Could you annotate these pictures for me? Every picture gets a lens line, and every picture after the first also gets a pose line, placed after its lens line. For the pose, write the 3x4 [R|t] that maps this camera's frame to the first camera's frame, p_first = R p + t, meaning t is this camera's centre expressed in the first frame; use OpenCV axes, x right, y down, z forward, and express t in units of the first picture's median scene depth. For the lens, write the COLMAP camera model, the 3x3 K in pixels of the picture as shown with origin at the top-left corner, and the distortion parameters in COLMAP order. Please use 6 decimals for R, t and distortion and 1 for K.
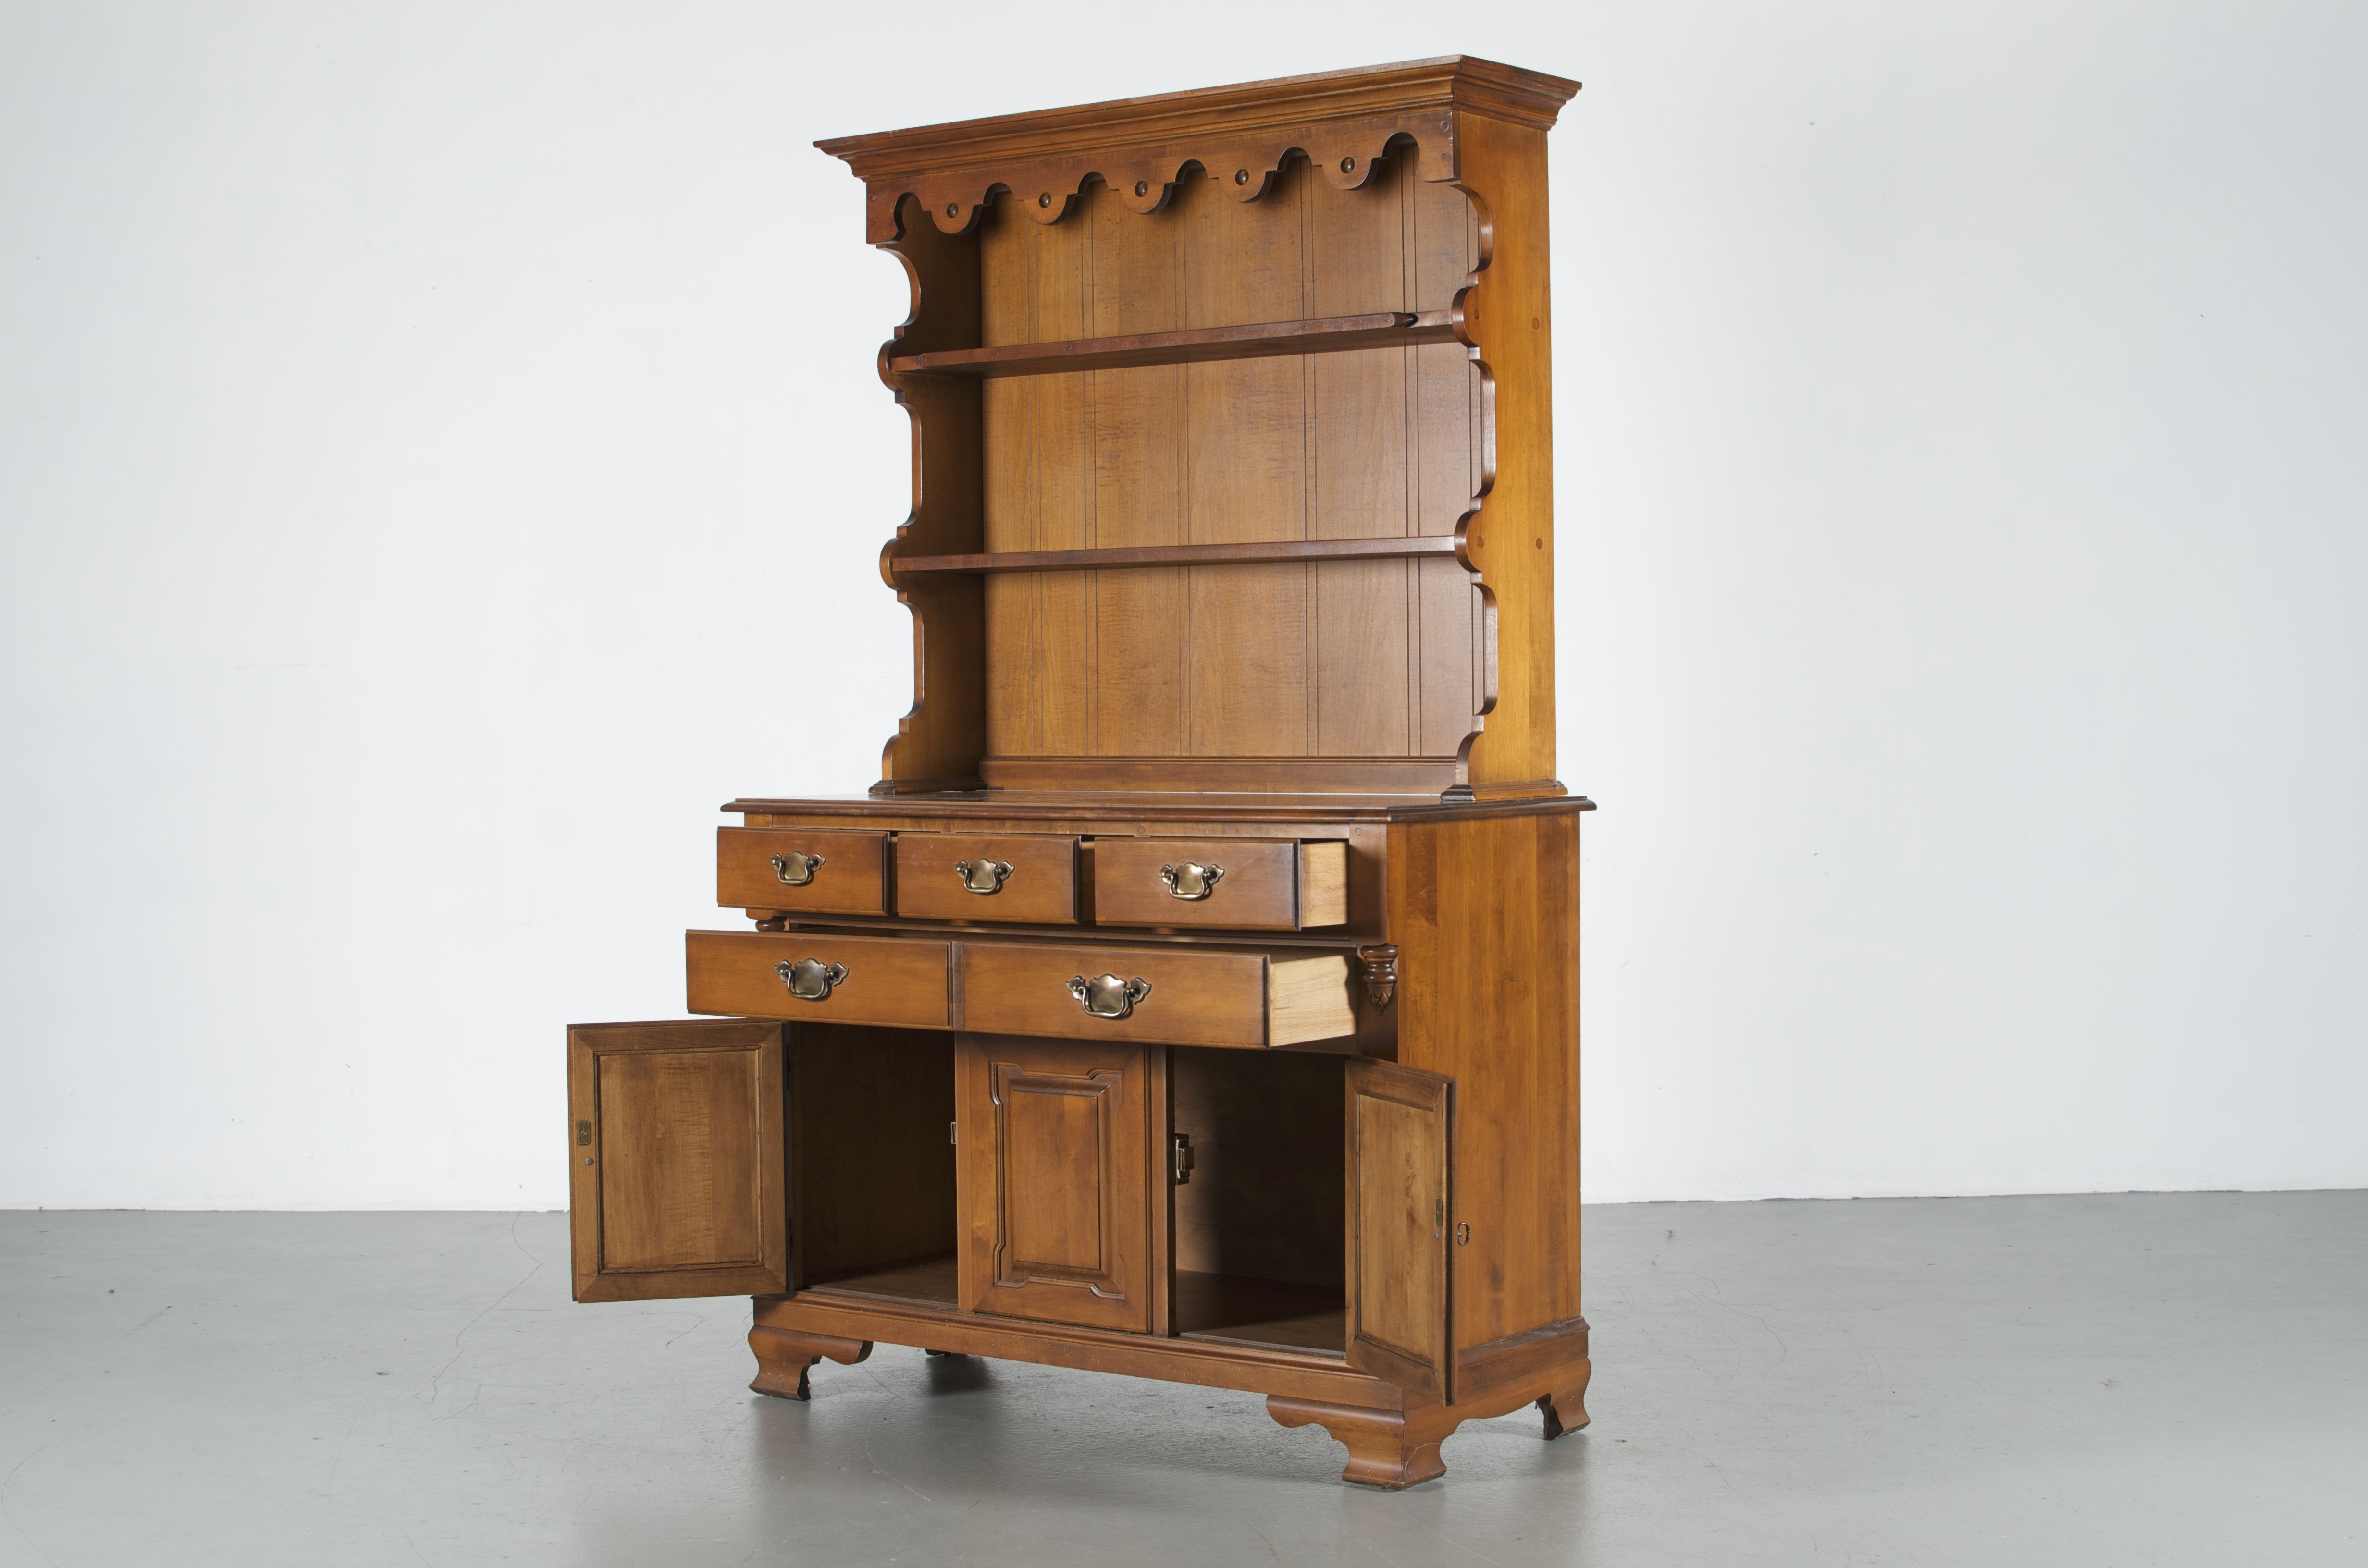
lens RADIAL K [[3686.0, 0, 1193.0], [0, 3686.0, 778.7], [0, 0, 1]] dist [-0.171946, 0.000000]
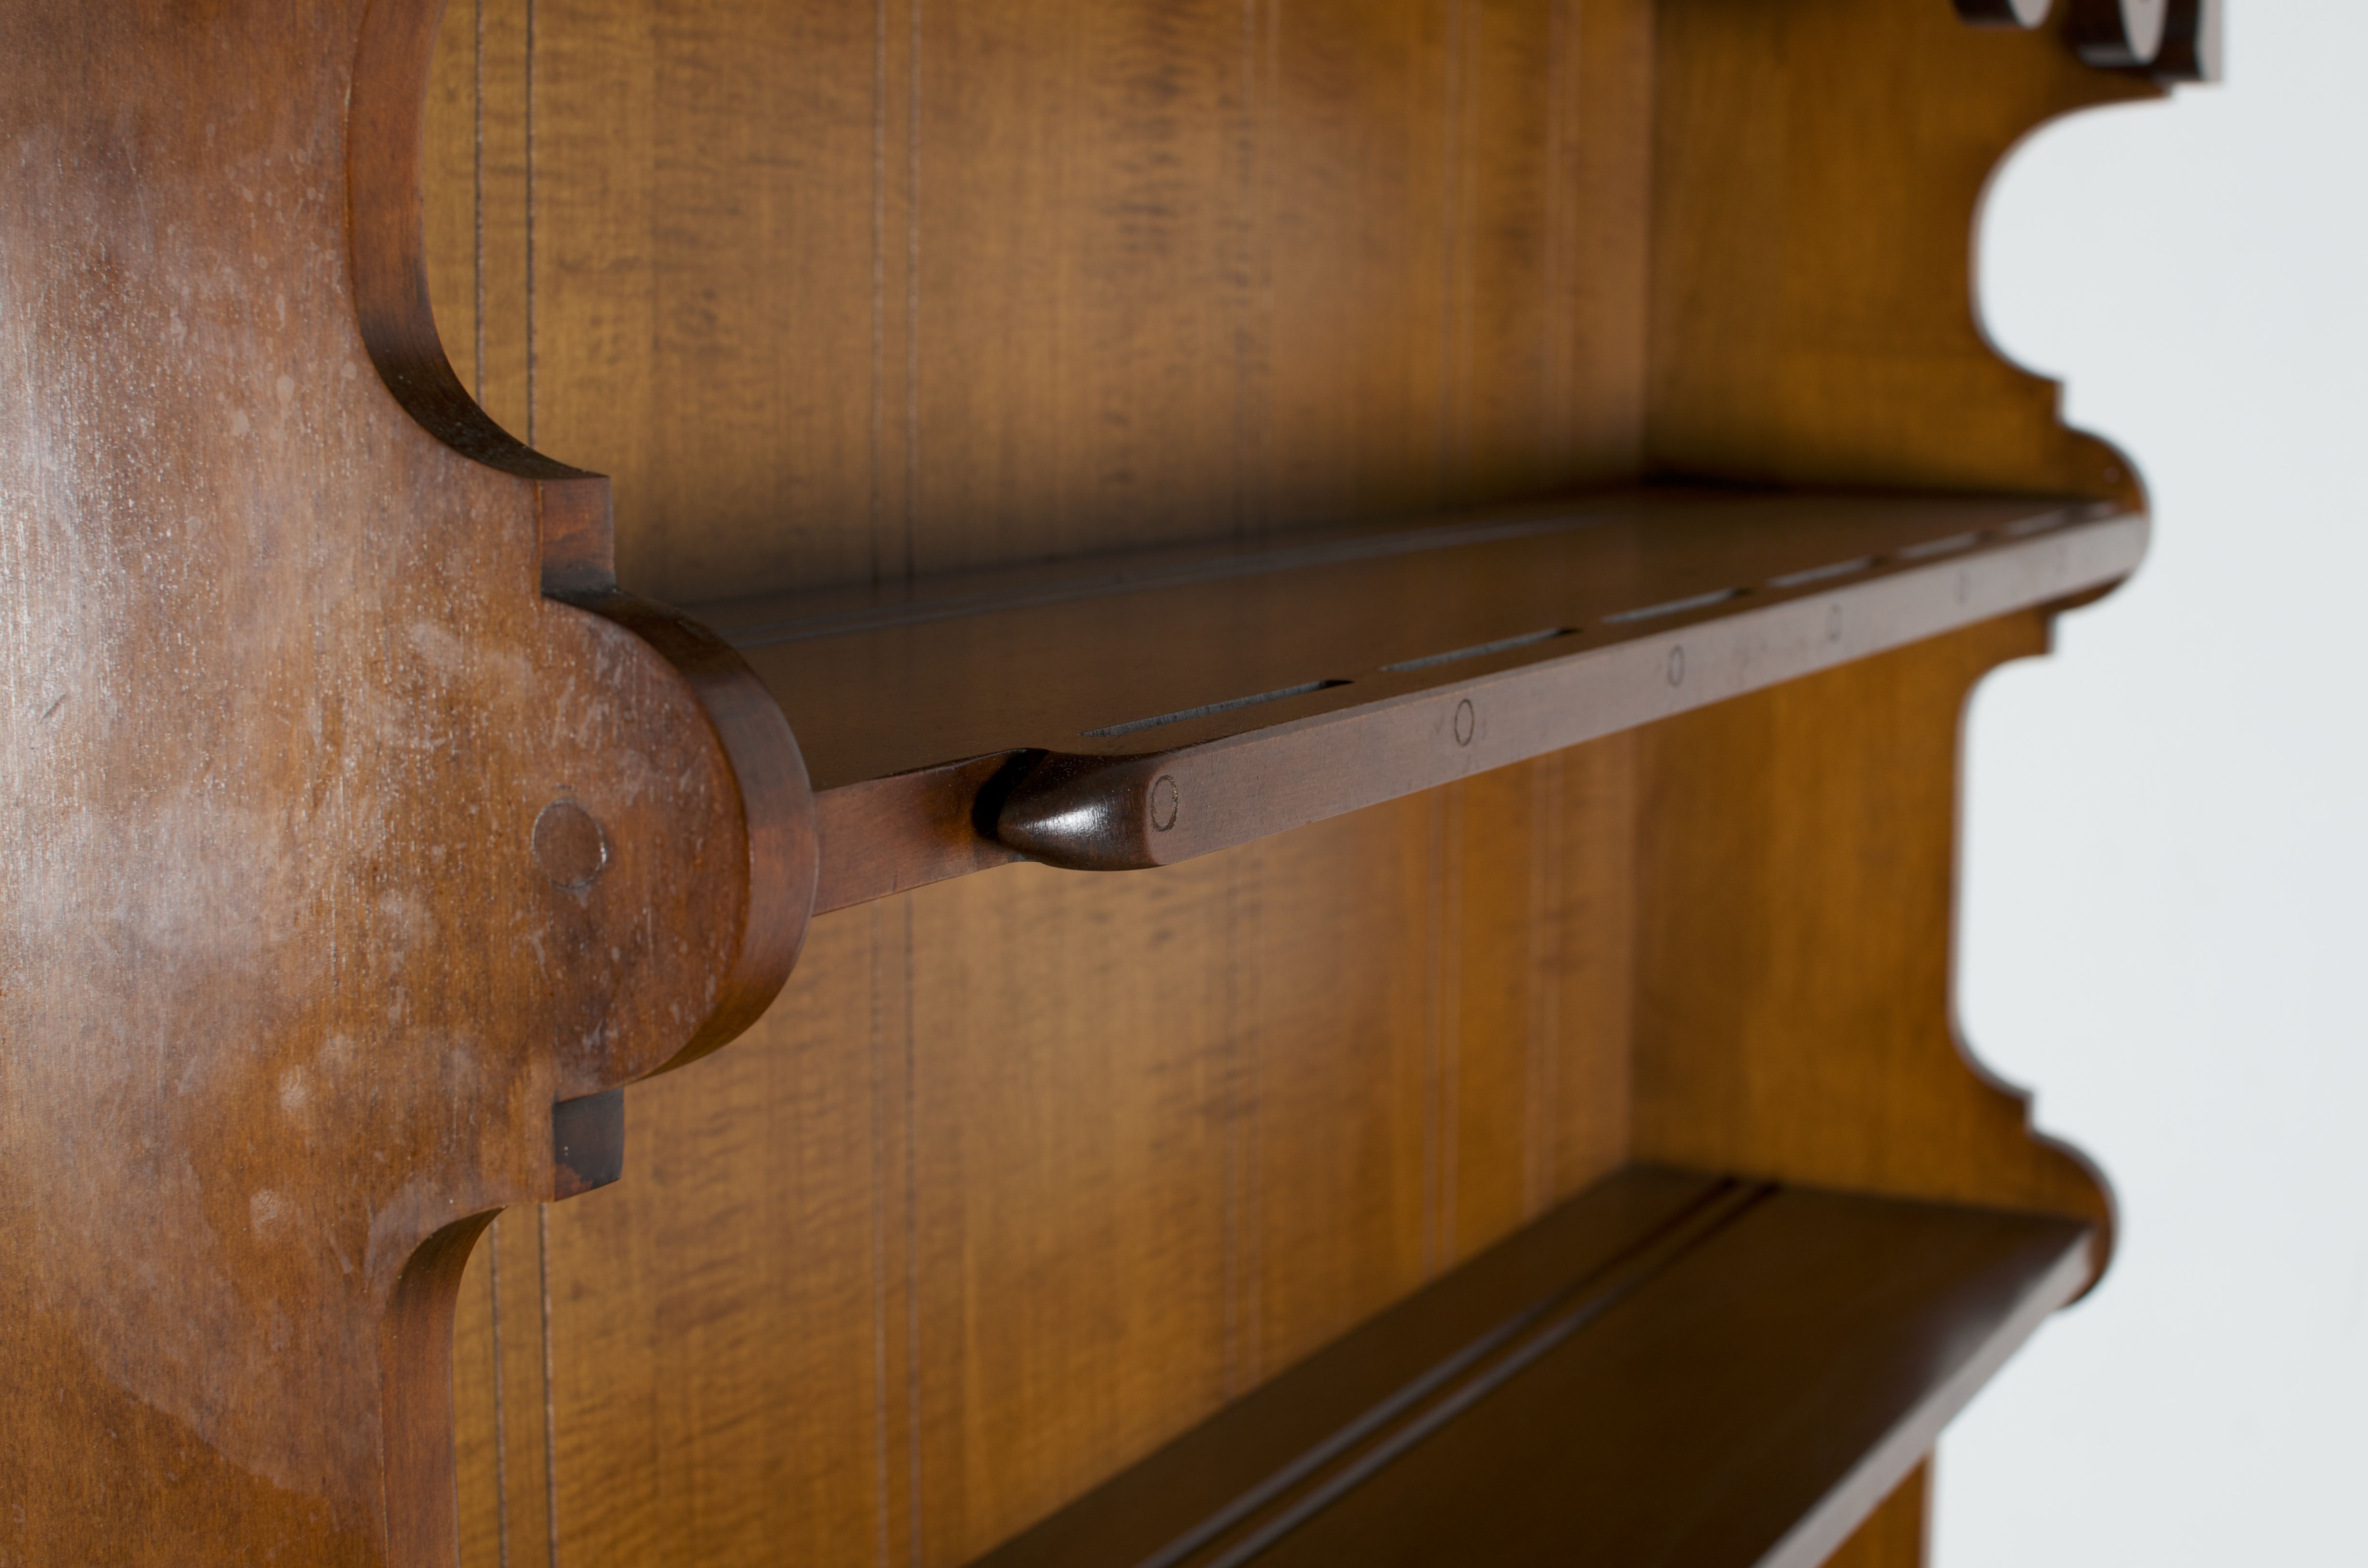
lens RADIAL K [[3686.0, 0, 1184.8], [0, 3686.0, 784.6], [0, 0, 1]] dist [-0.171946, 0.000000]
pose [[-0.181219, -0.124955, 0.975472, -0.207073], [0.011387, 0.991562, 0.129132, -0.141421], [-0.983377, 0.034509, -0.178267, 1.105379]]
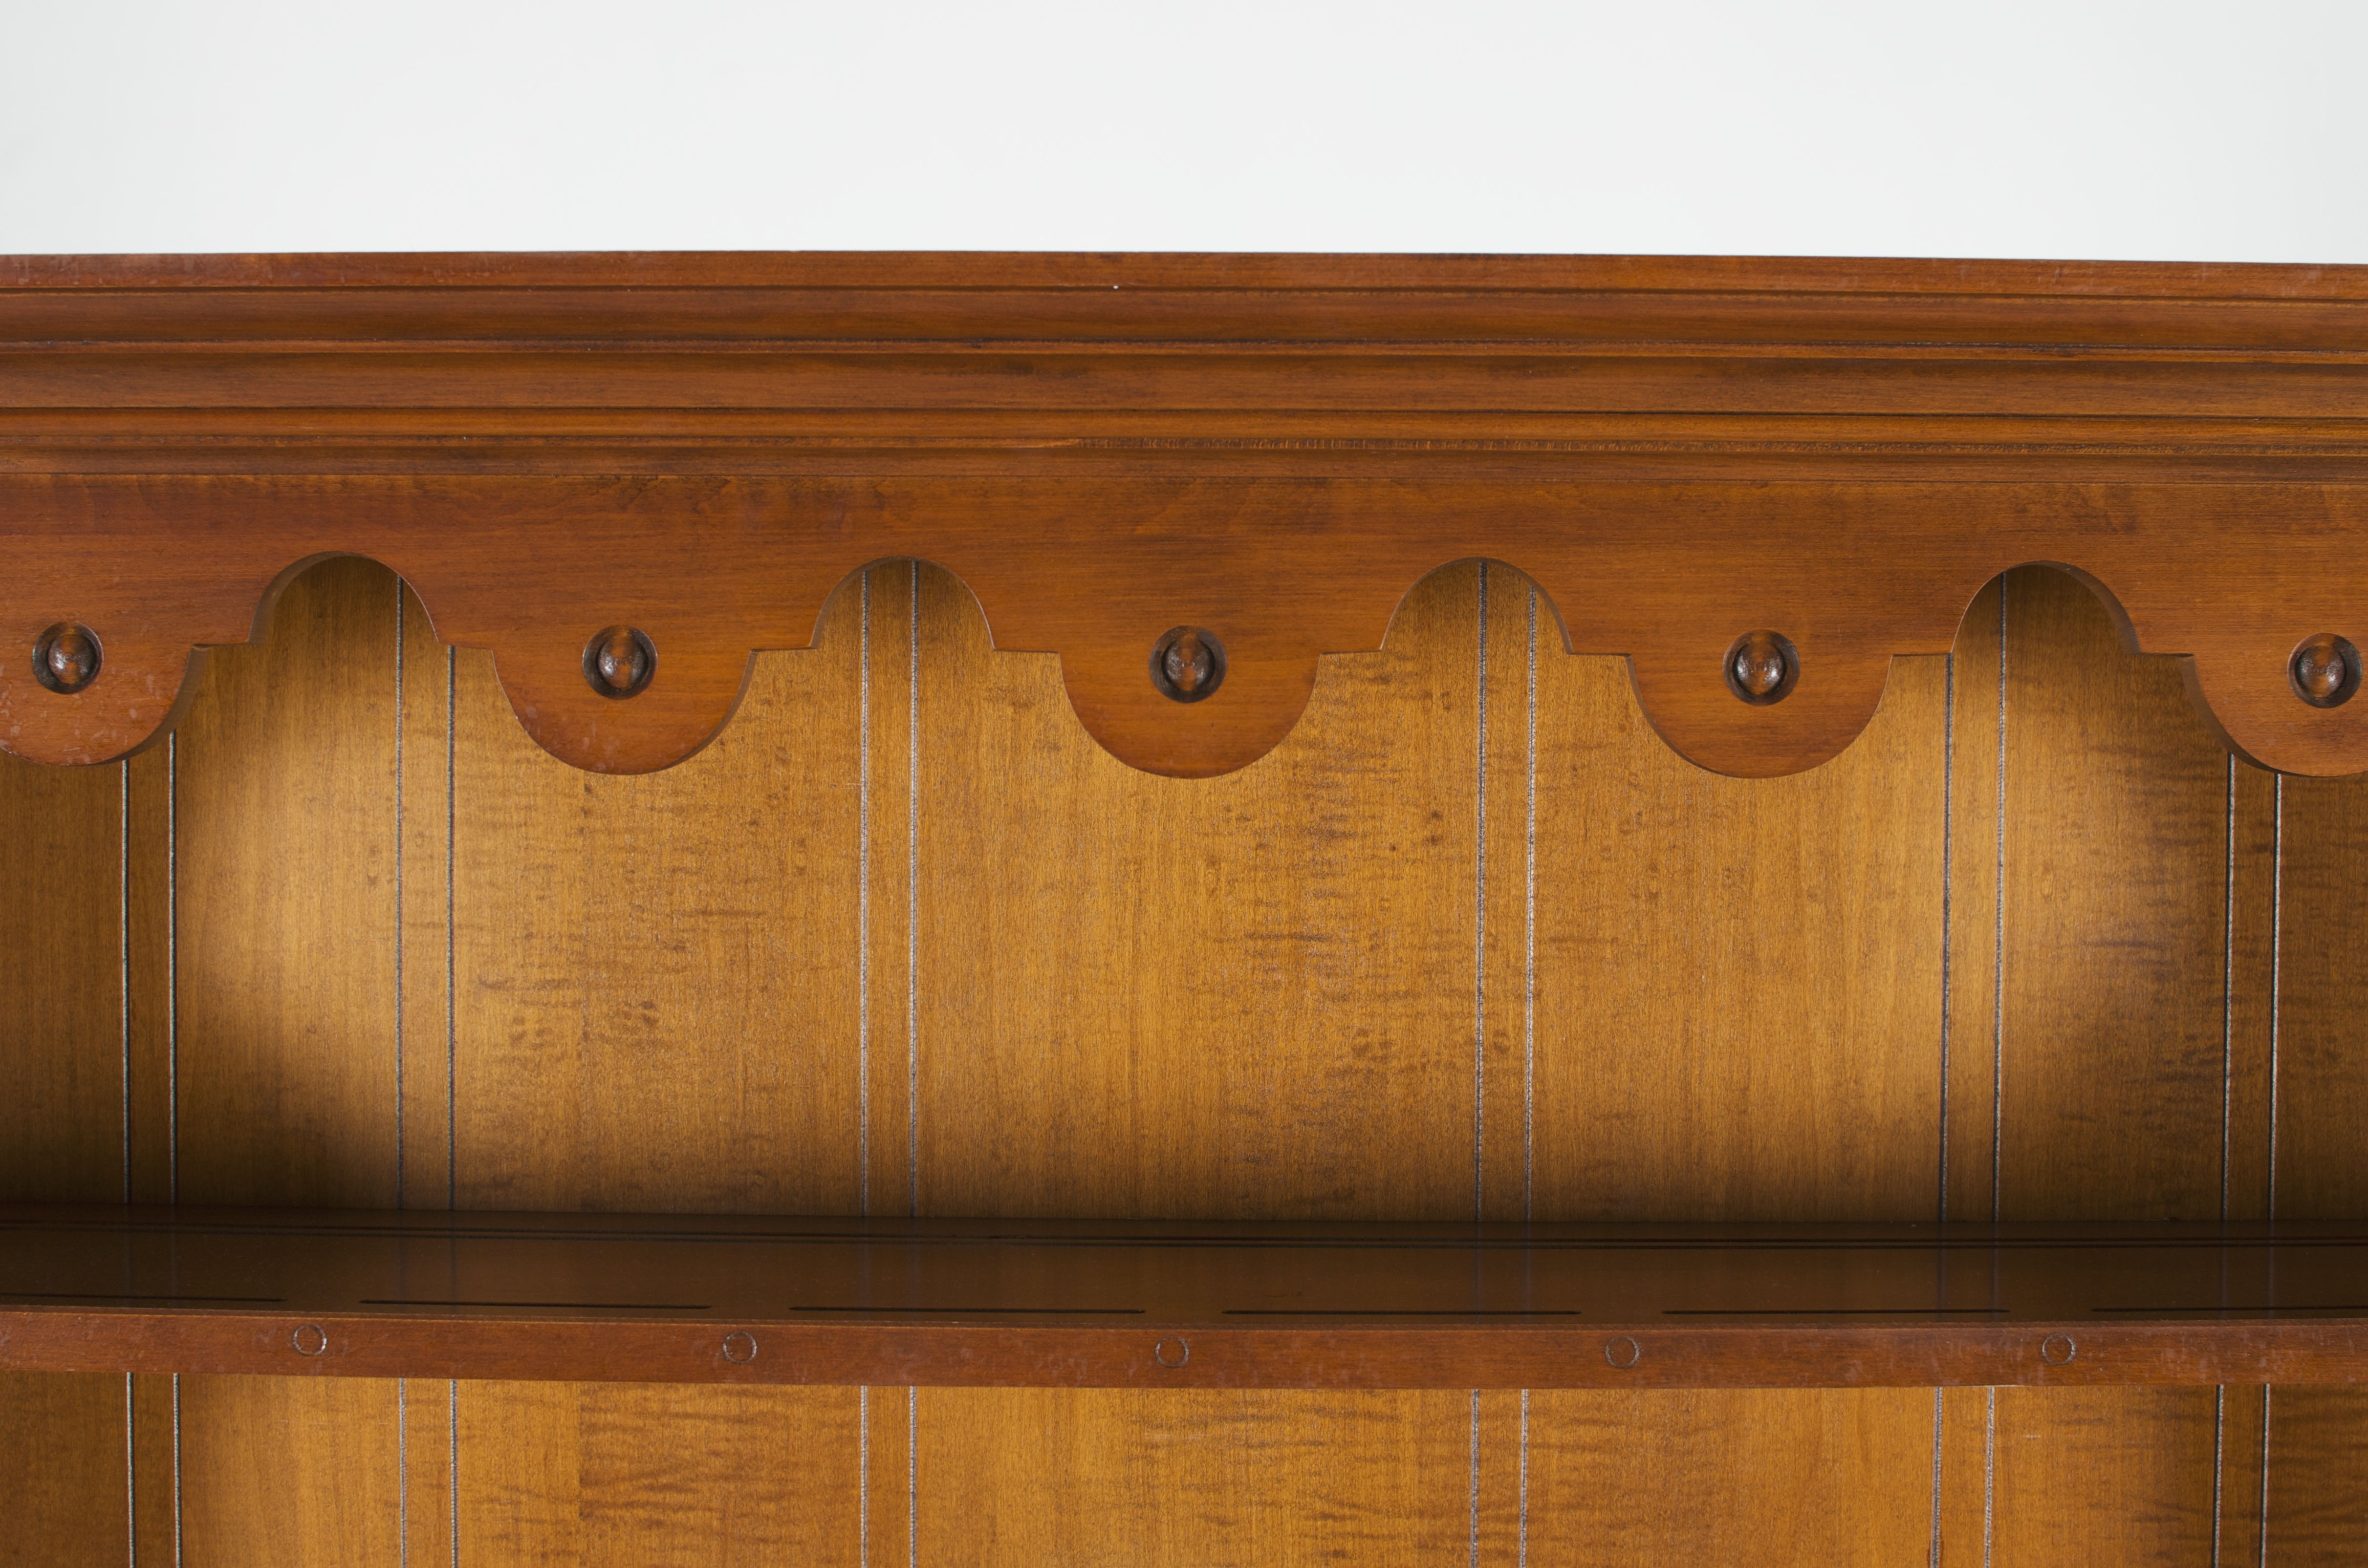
lens RADIAL K [[3686.0, 0, 1195.3], [0, 3686.0, 766.9], [0, 0, 1]] dist [-0.171946, 0.000000]
pose [[0.807710, 0.007690, 0.589530, -0.146934], [-0.000148, 0.999918, -0.012841, -0.156600], [-0.589580, 0.010284, 0.807645, 0.848929]]
